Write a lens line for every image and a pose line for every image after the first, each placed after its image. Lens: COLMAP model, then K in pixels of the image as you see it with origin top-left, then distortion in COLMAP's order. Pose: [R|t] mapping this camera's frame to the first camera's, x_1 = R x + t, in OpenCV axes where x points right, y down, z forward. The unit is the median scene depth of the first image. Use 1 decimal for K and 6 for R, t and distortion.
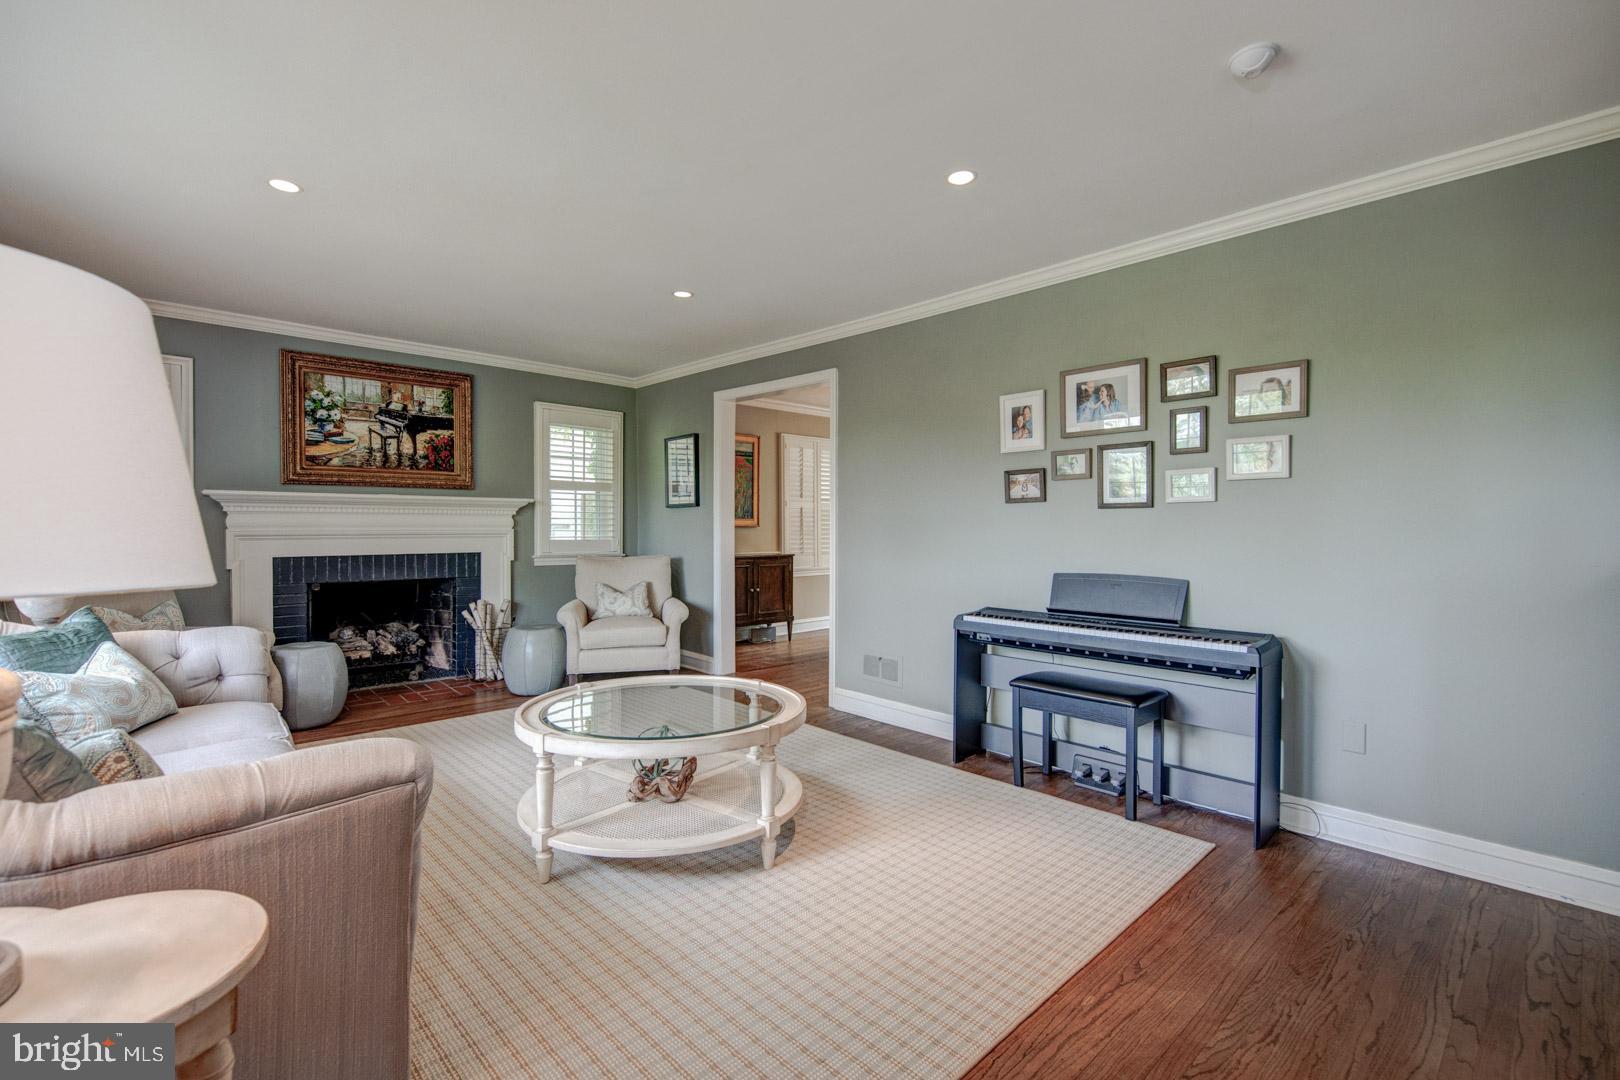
lens RADIAL K [[741.8, 0, 809.4], [0, 741.8, 540.3], [0, 0, 1]] dist [0.023672, -0.002968]
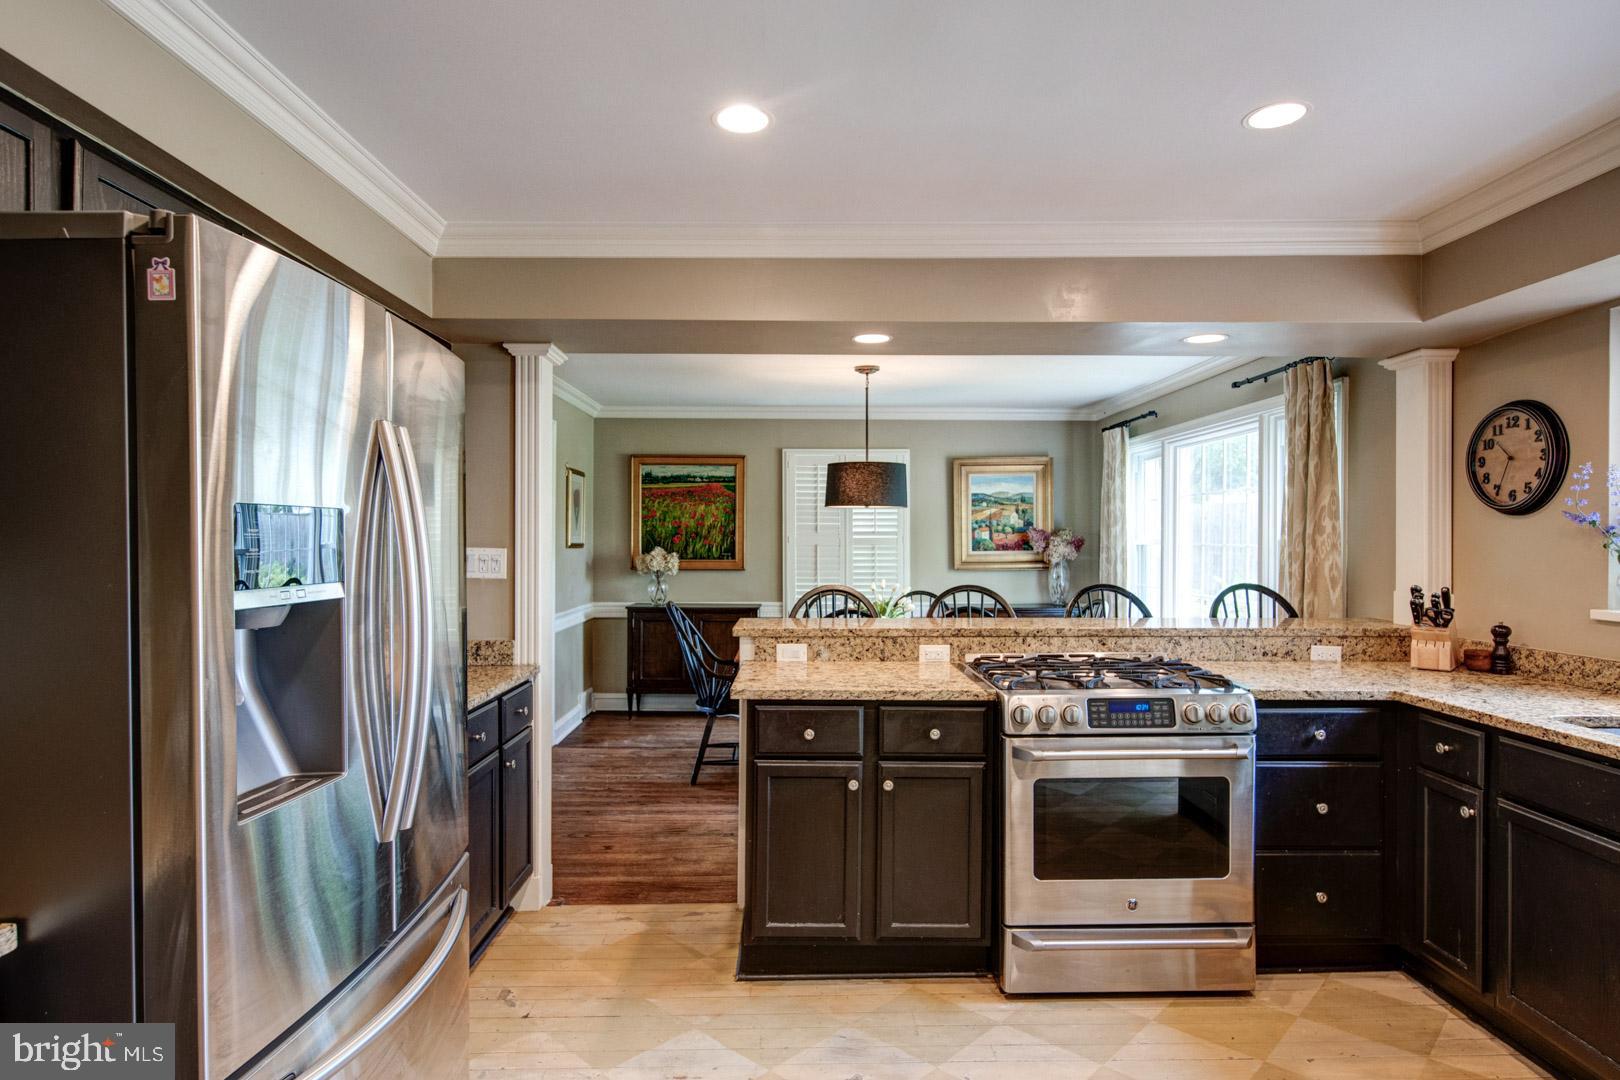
lens RADIAL K [[885.7, 0, 794.1], [0, 885.7, 546.8], [0, 0, 1]] dist [0.007893, -0.005340]
pose [[0.738512, 0.005494, -0.674218, 0.885410], [-0.017829, 0.999776, -0.011382, -0.048506], [0.674005, 0.020426, 0.738444, 0.493359]]
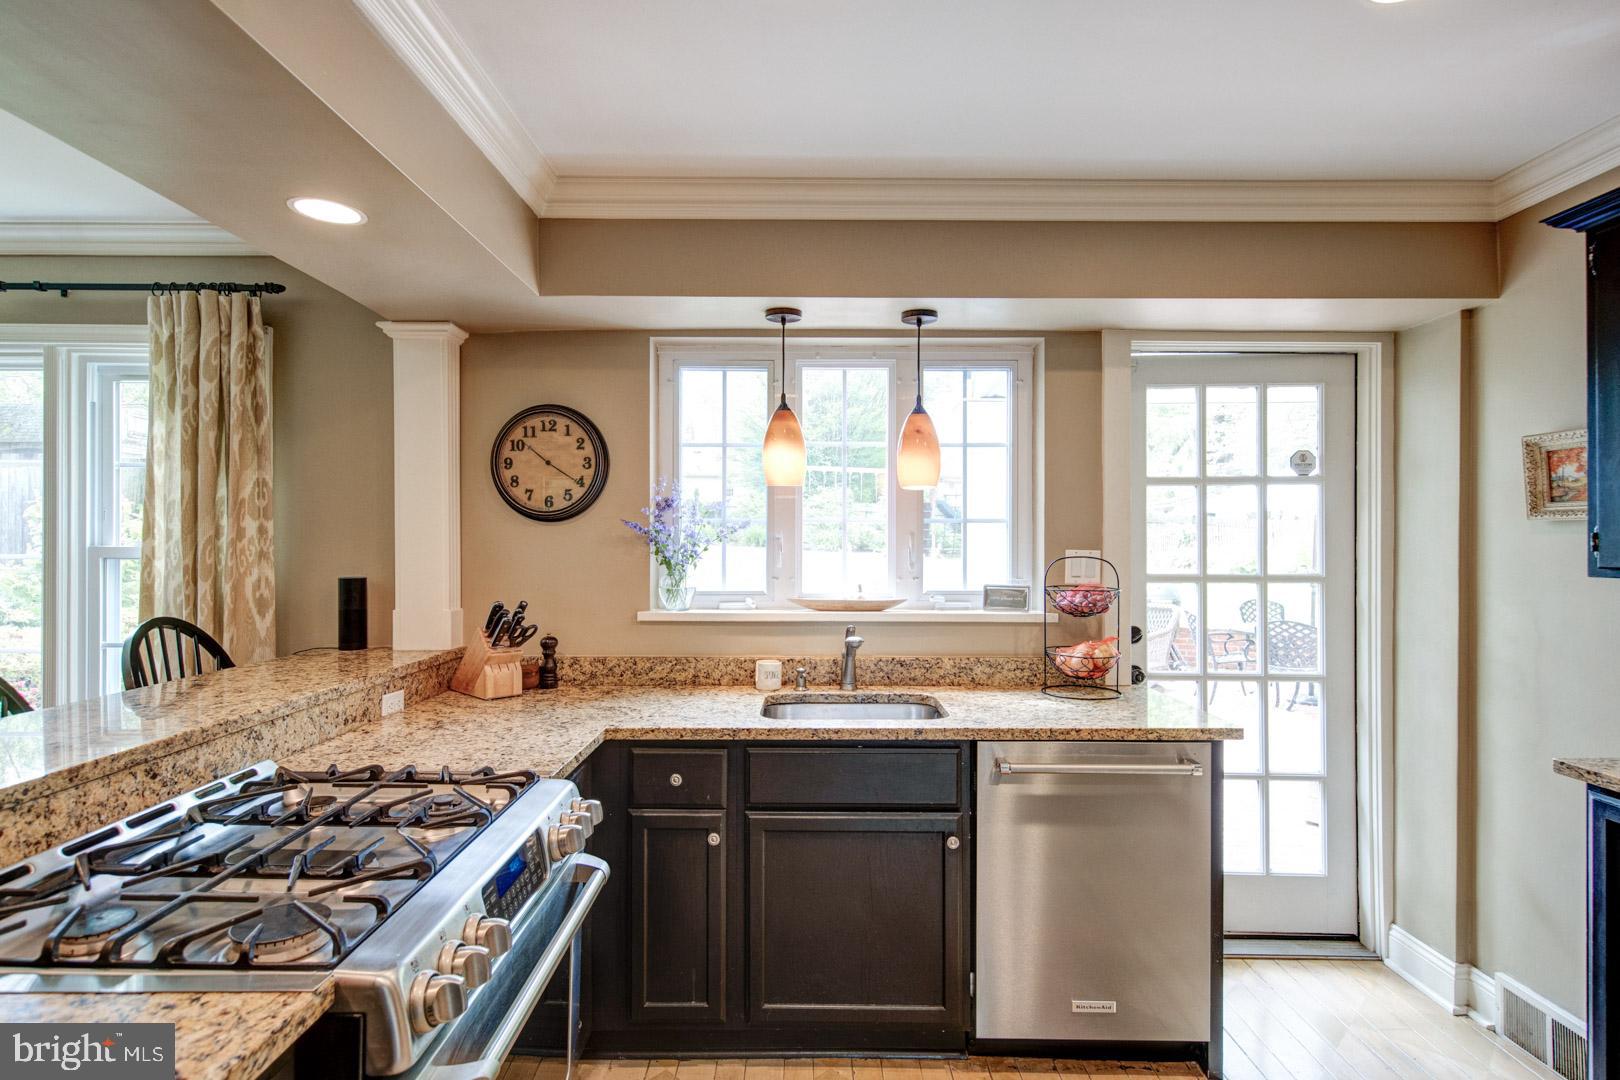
lens RADIAL K [[837.3, 0, 812.5], [0, 837.3, 540.7], [0, 0, 1]] dist [0.012813, -0.006430]
pose [[0.675232, 0.000545, 0.737605, 0.555718], [0.017586, 0.999704, -0.016838, -0.060488], [-0.737395, 0.024341, 0.675023, 0.762171]]
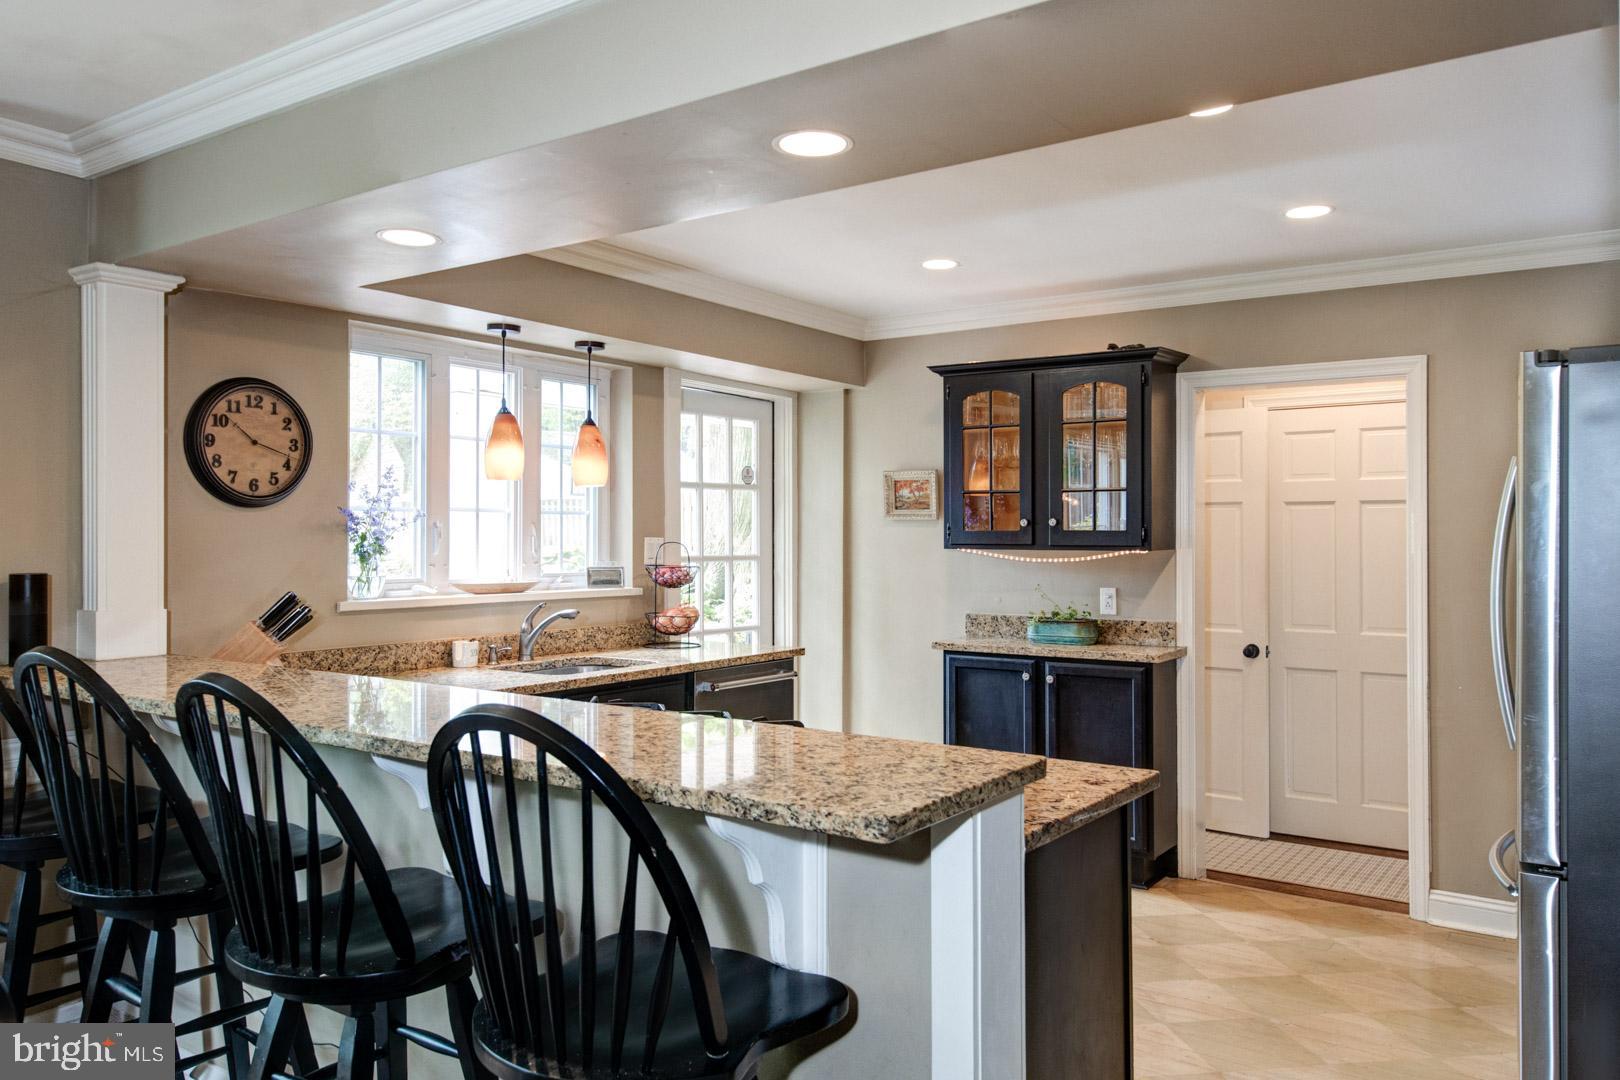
lens RADIAL K [[1165.3, 0, 811.1], [0, 1165.3, 525.1], [0, 0, 1]] dist [0.018619, -0.006815]
pose [[-0.212711, 0.007876, 0.977083, 0.101049], [0.022899, 0.999733, -0.003074, -0.064831], [-0.976847, 0.021720, -0.212834, 1.079590]]
